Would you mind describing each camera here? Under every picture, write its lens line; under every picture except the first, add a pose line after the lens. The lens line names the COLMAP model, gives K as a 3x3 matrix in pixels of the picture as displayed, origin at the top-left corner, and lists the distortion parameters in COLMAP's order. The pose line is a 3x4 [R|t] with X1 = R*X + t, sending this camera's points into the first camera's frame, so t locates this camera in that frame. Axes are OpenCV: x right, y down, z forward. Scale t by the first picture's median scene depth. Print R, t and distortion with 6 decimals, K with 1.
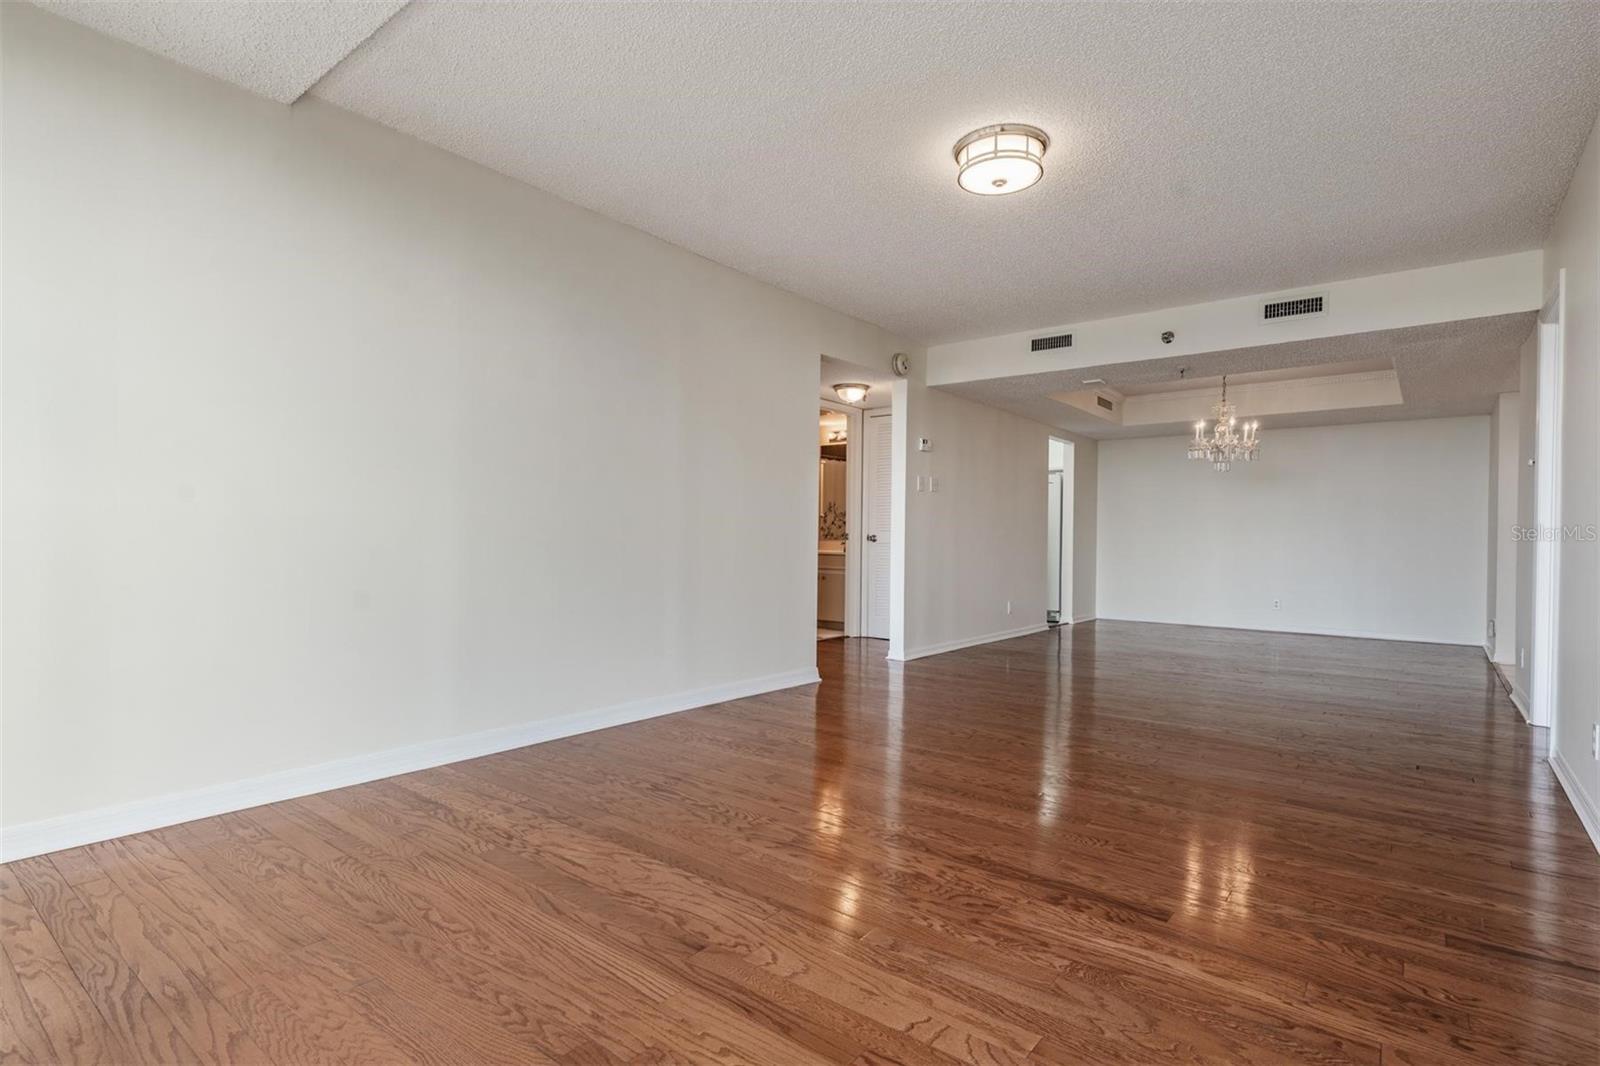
lens RADIAL K [[824.9, 0, 799.6], [0, 824.9, 544.5], [0, 0, 1]] dist [0.001131, -0.000489]
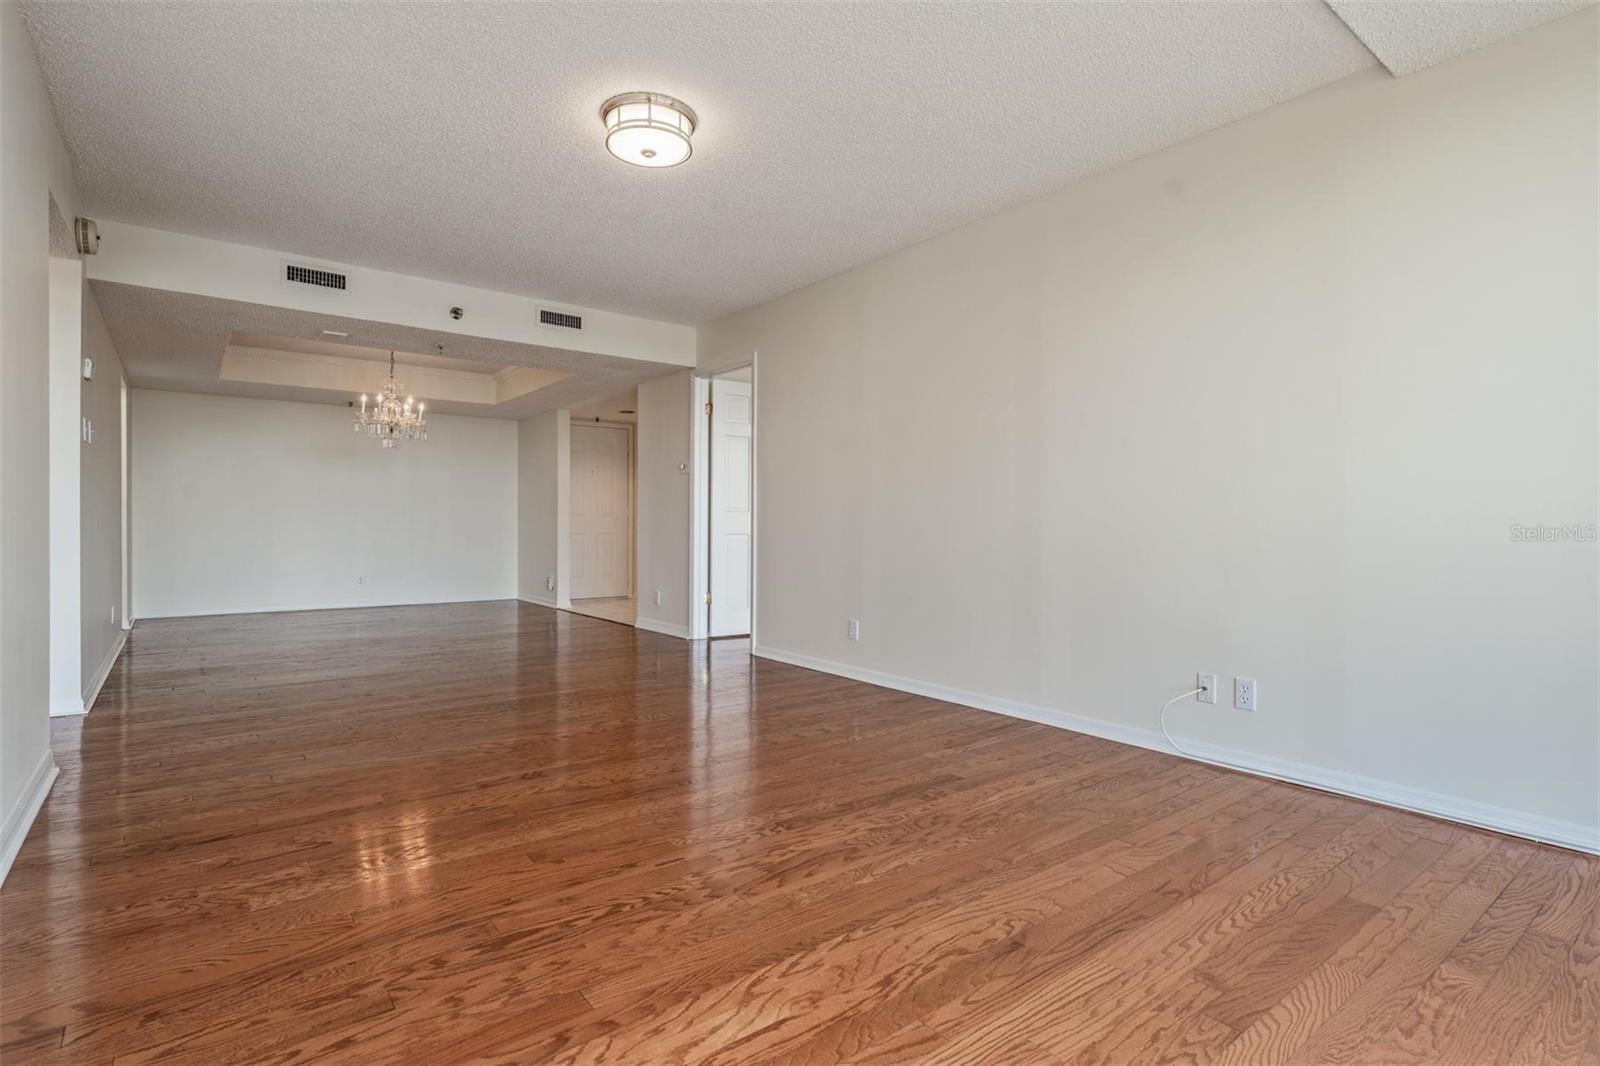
lens RADIAL K [[811.6, 0, 792.2], [0, 811.6, 529.2], [0, 0, 1]] dist [0.006065, -0.001095]
pose [[0.201518, -0.017190, 0.979334, -0.855186], [0.003626, 0.999852, 0.016804, -0.015610], [-0.979478, 0.000164, 0.201550, 0.822005]]
